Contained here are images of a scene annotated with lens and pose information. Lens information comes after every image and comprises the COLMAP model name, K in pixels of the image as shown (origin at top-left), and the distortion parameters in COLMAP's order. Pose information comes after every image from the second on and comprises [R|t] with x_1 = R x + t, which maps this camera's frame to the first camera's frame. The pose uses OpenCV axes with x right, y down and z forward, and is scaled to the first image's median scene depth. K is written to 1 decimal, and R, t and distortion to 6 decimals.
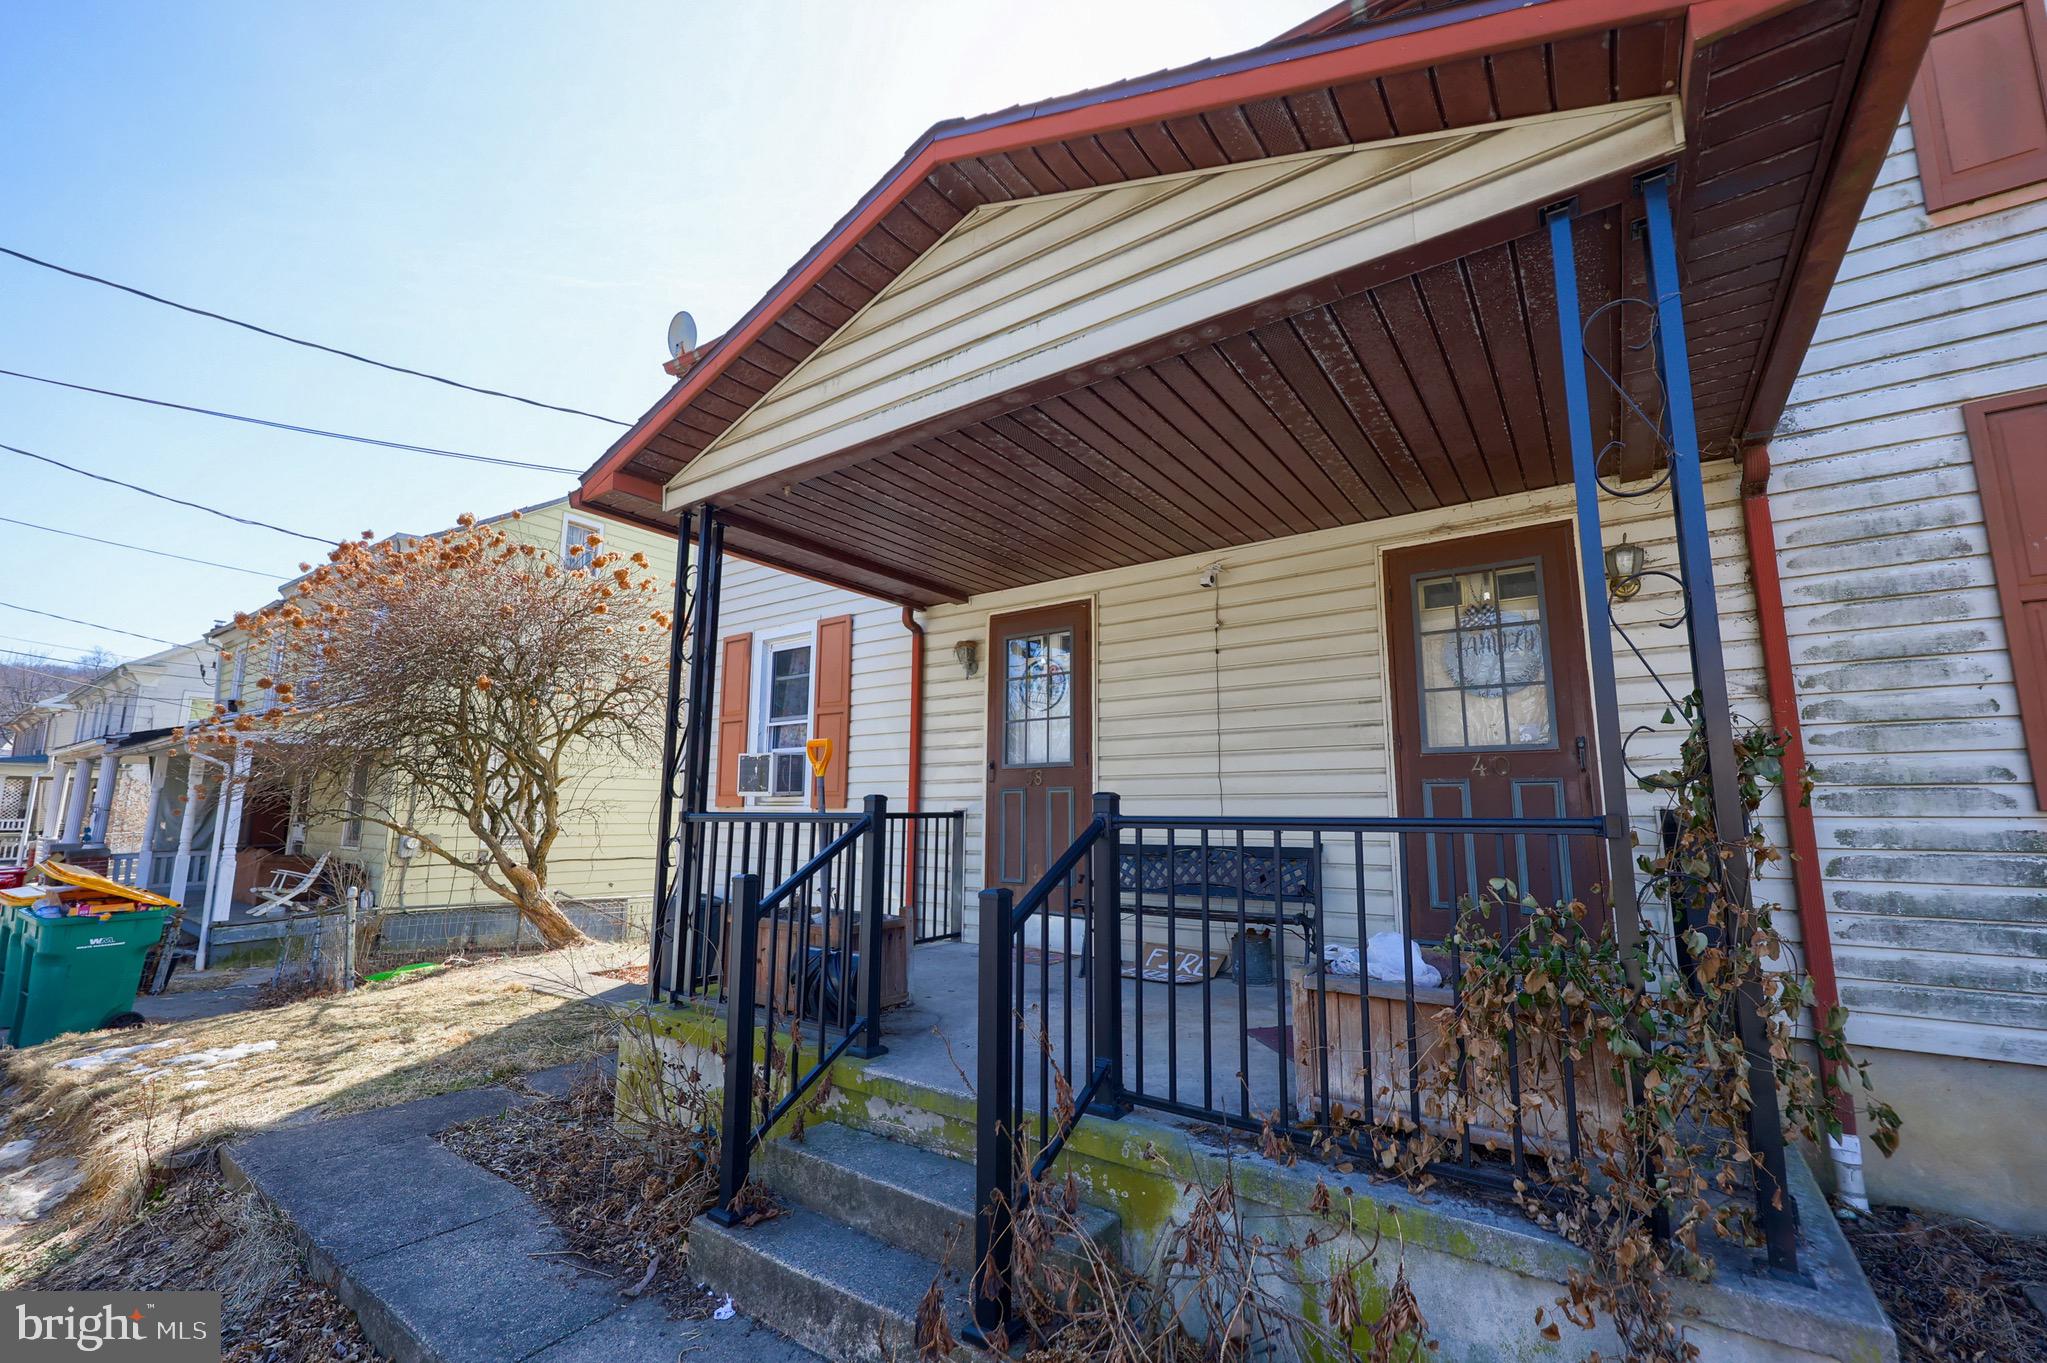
lens RADIAL K [[845.7, 0, 1023.5], [0, 845.7, 681.5], [0, 0, 1]] dist [-0.016912, -0.000010]
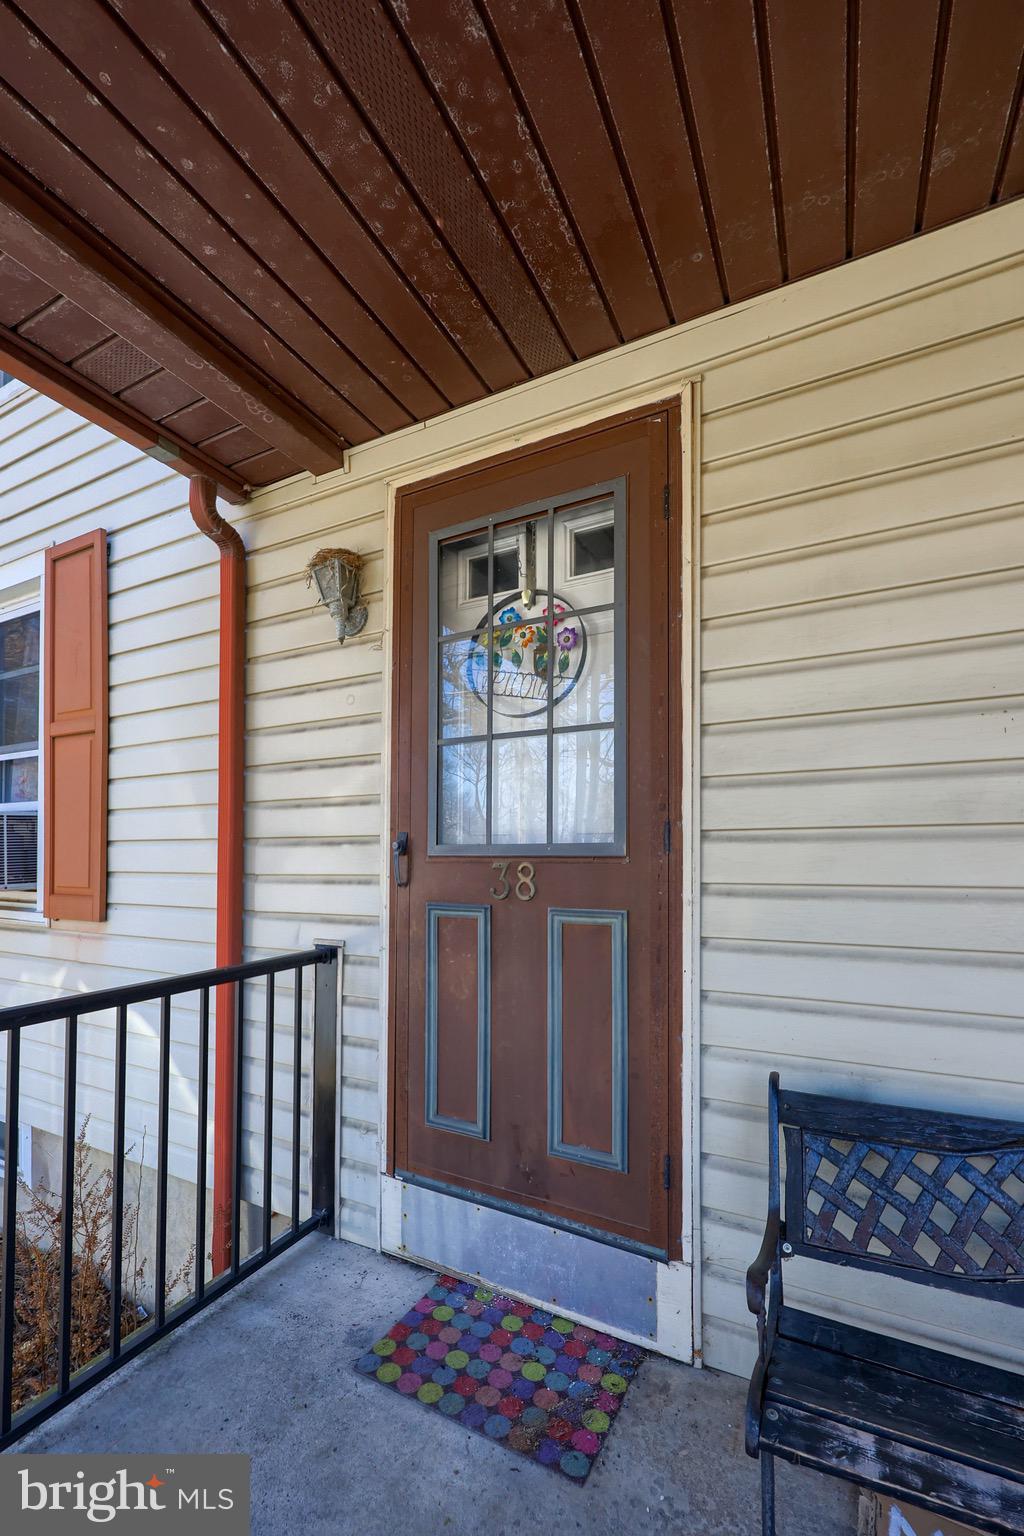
lens RADIAL K [[634.6, 0, 512.0], [0, 634.6, 768.0], [0, 0, 1]] dist [-0.016912, -0.000010]
pose [[0.989185, -0.003263, 0.146634, -0.029087], [-0.003533, 0.998932, 0.046062, 0.044797], [-0.146628, -0.046082, 0.988118, 0.670082]]
